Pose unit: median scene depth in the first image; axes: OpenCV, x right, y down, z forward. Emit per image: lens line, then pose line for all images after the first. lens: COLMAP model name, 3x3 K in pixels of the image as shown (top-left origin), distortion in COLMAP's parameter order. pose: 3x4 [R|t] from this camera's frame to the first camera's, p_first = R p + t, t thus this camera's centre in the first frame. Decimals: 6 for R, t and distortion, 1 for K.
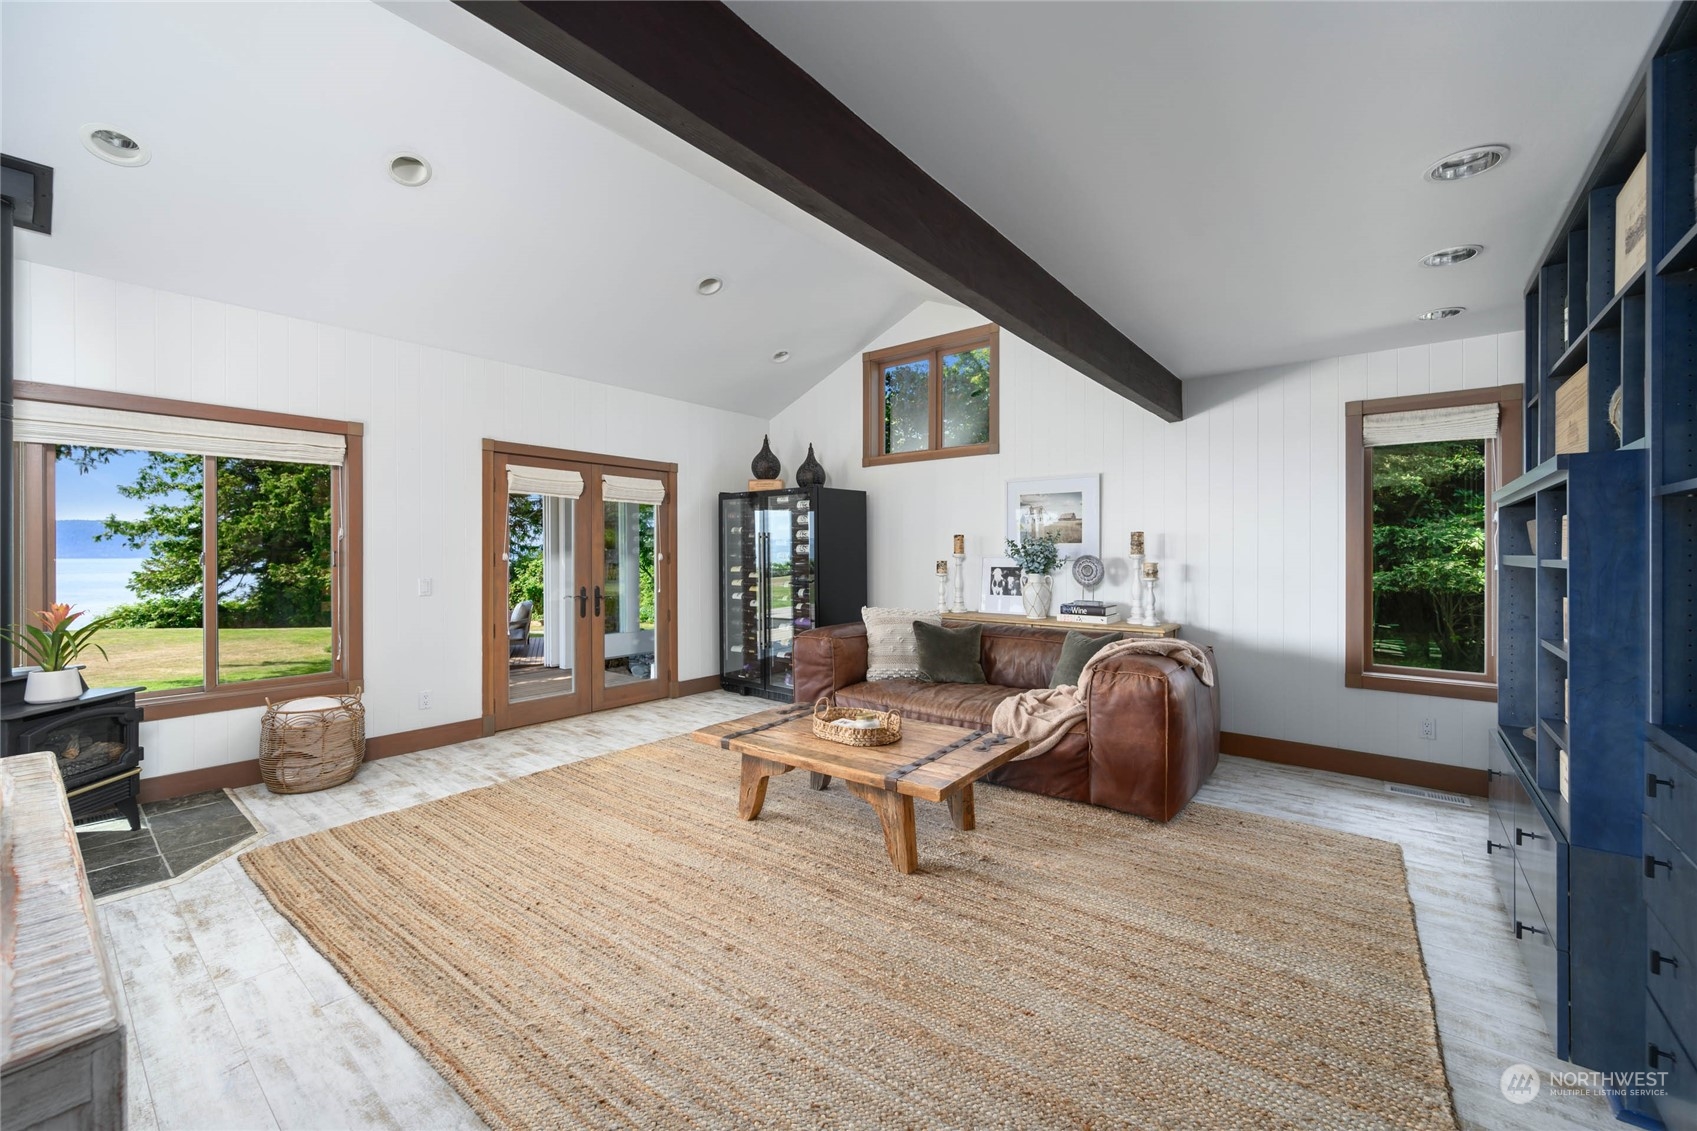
lens RADIAL K [[663.5, 0, 853.7], [0, 663.5, 557.2], [0, 0, 1]] dist [-0.000363, -0.000020]
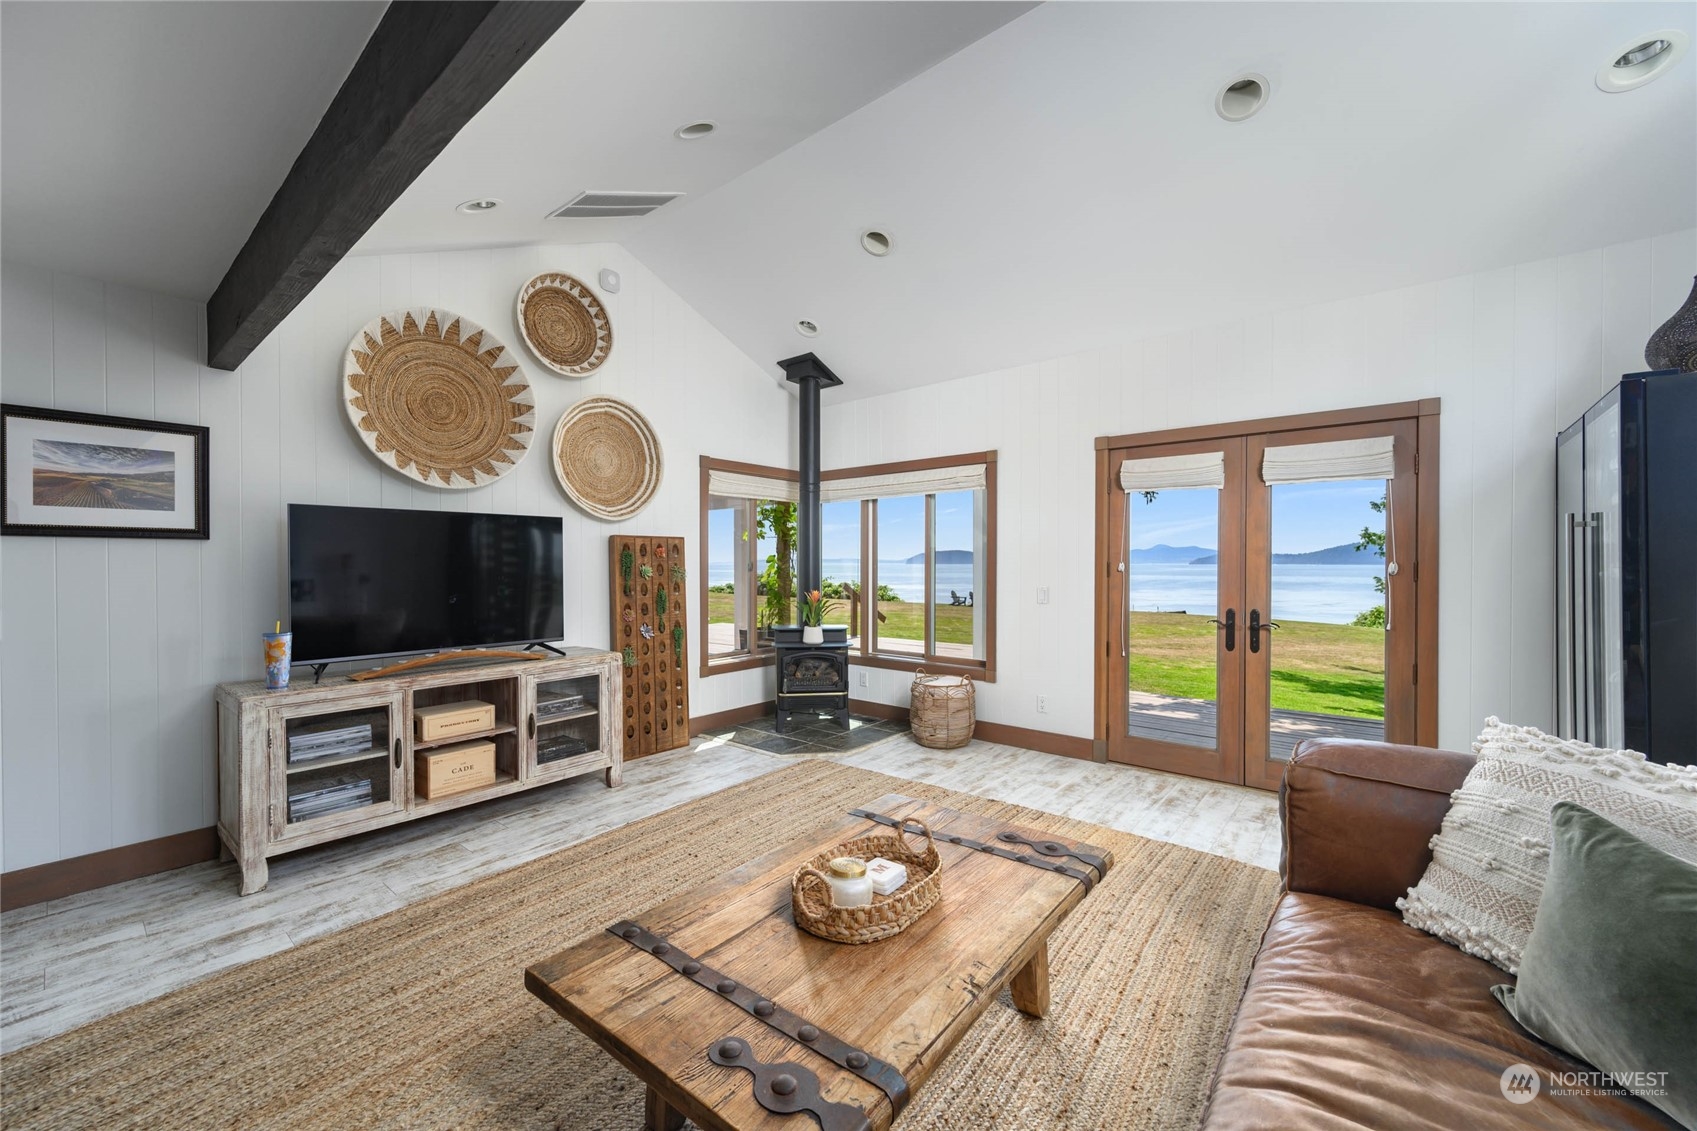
lens RADIAL K [[663.5, 0, 850.3], [0, 663.5, 567.3], [0, 0, 1]] dist [-0.000363, -0.000020]
pose [[-0.018785, 0.009390, -0.999779, 0.447881], [-0.004212, 0.999946, 0.009471, -0.008101], [0.999815, 0.004389, -0.018744, 0.816317]]
